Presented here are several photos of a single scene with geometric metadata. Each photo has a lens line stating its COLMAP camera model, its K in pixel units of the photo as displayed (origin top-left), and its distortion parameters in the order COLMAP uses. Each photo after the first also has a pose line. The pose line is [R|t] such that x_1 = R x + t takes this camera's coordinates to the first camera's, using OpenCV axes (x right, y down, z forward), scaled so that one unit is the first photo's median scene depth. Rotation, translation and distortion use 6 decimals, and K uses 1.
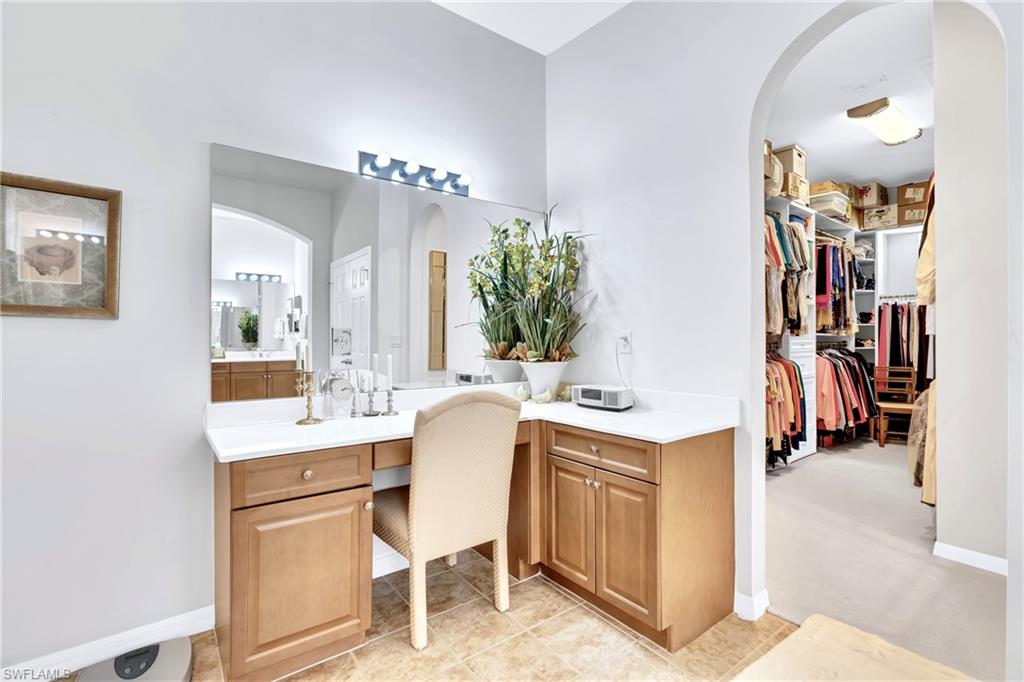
lens RADIAL K [[462.0, 0, 514.2], [0, 462.0, 344.8], [0, 0, 1]] dist [-0.004322, -0.000216]
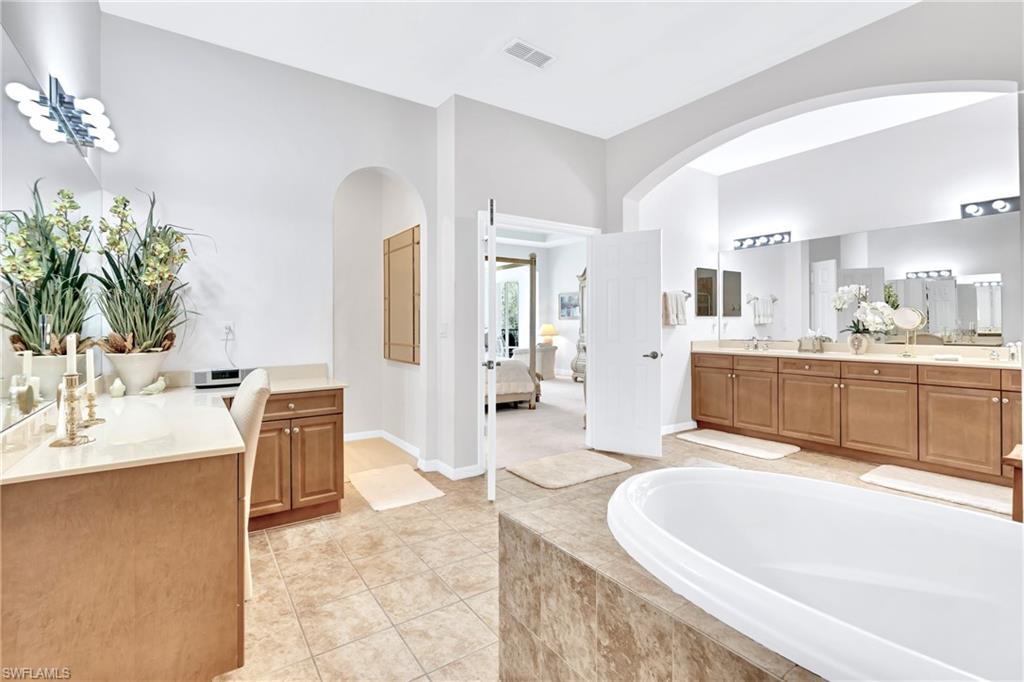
lens RADIAL K [[462.0, 0, 503.8], [0, 462.0, 321.7], [0, 0, 1]] dist [-0.004322, -0.000216]
pose [[0.053567, 0.004699, 0.998553, -1.253979], [0.015437, 0.999866, -0.005533, -0.015357], [-0.998445, 0.015711, 0.053487, 0.277800]]
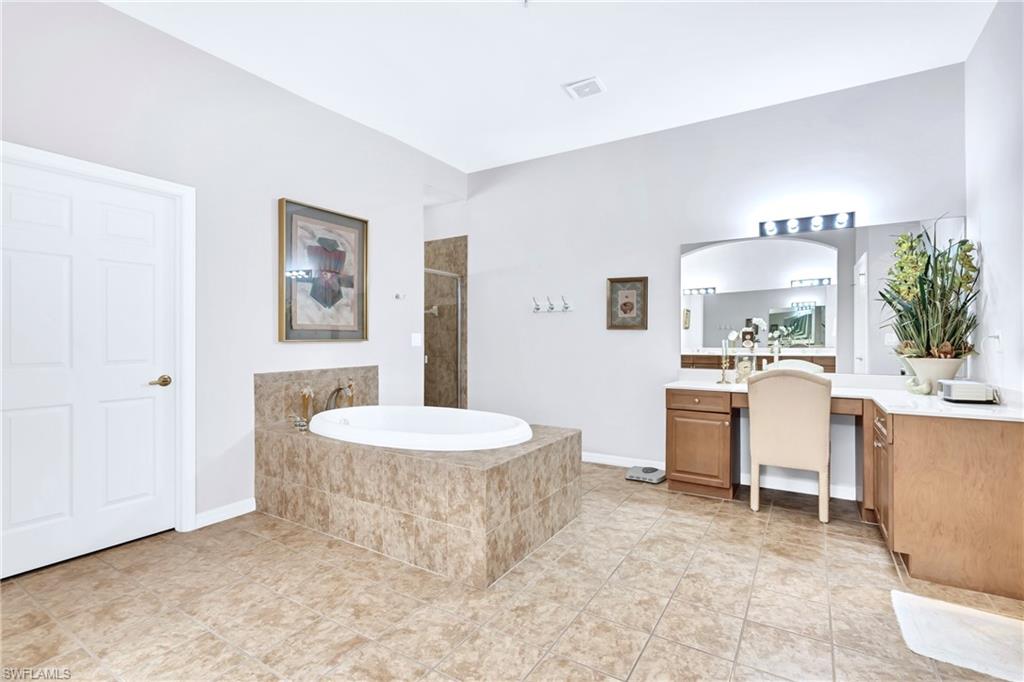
lens RADIAL K [[462.0, 0, 510.5], [0, 462.0, 338.3], [0, 0, 1]] dist [-0.004322, -0.000216]
pose [[0.360435, 0.004363, -0.932774, 1.079993], [-0.006761, 0.999975, 0.002064, -0.009287], [0.932760, 0.005563, 0.360456, -0.513670]]
